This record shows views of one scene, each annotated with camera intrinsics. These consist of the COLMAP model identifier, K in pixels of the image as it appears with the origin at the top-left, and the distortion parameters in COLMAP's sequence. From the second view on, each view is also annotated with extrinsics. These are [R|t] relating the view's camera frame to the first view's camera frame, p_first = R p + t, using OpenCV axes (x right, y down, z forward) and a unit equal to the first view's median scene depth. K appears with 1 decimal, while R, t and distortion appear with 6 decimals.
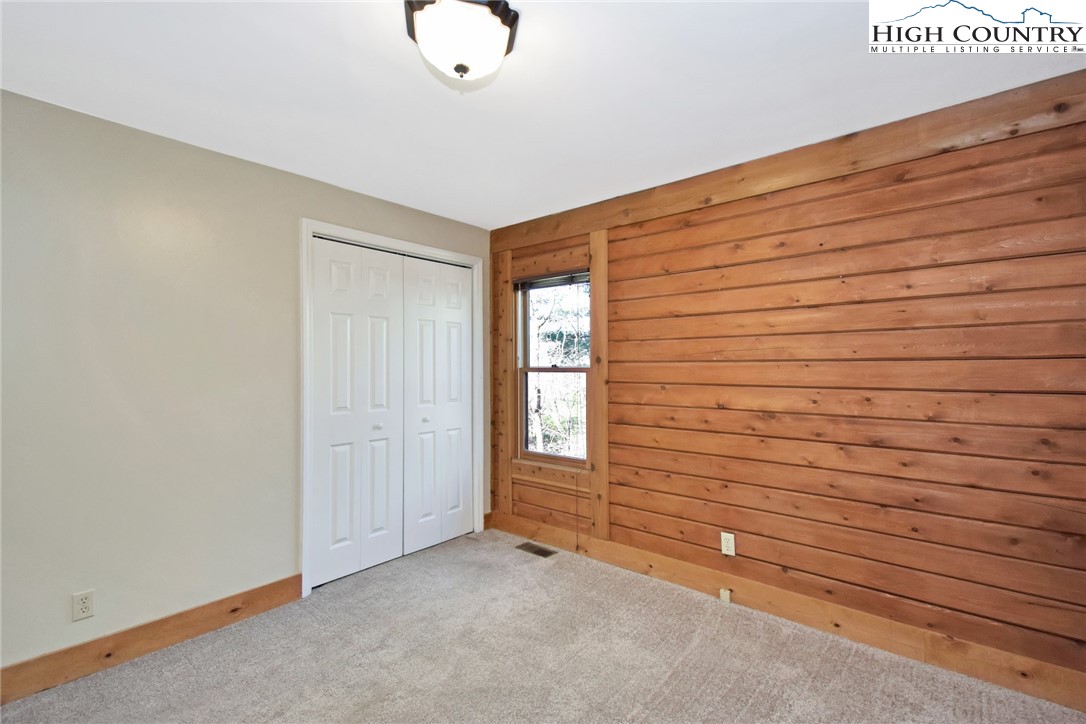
lens RADIAL K [[494.8, 0, 553.3], [0, 494.8, 369.8], [0, 0, 1]] dist [0.055249, -0.025102]
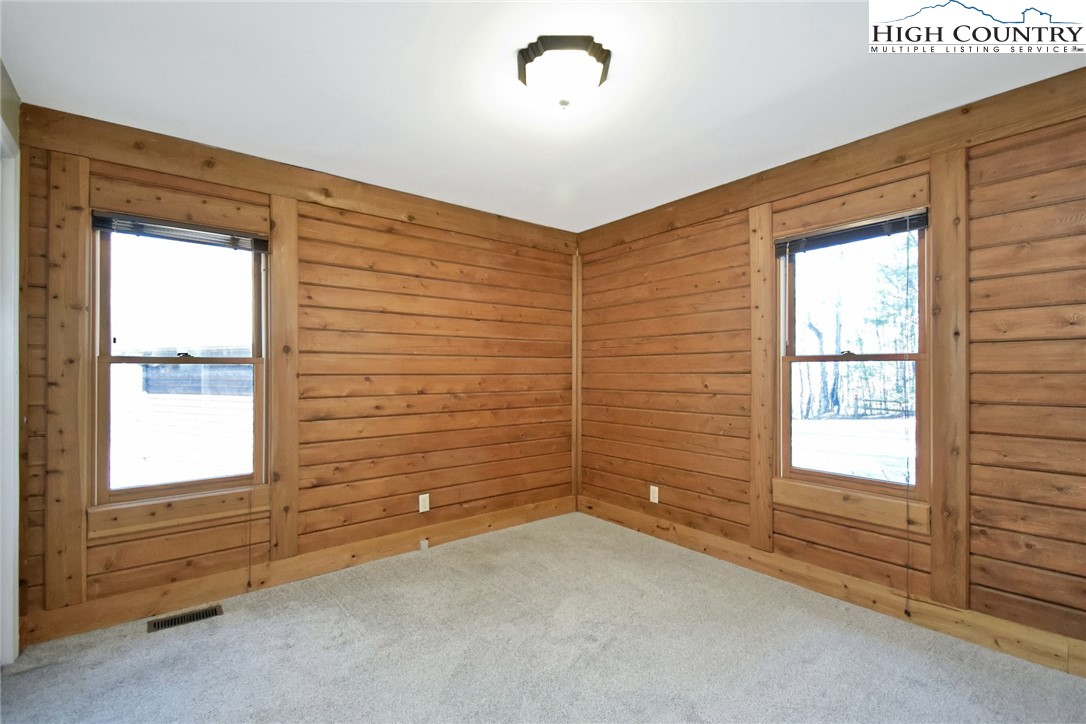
lens RADIAL K [[494.8, 0, 553.3], [0, 494.8, 369.8], [0, 0, 1]] dist [0.055249, -0.025102]
pose [[0.184891, -0.007094, 0.982733, -0.680642], [-0.002447, 0.999968, 0.007678, 0.007678], [-0.982756, -0.003824, 0.184868, 0.393198]]
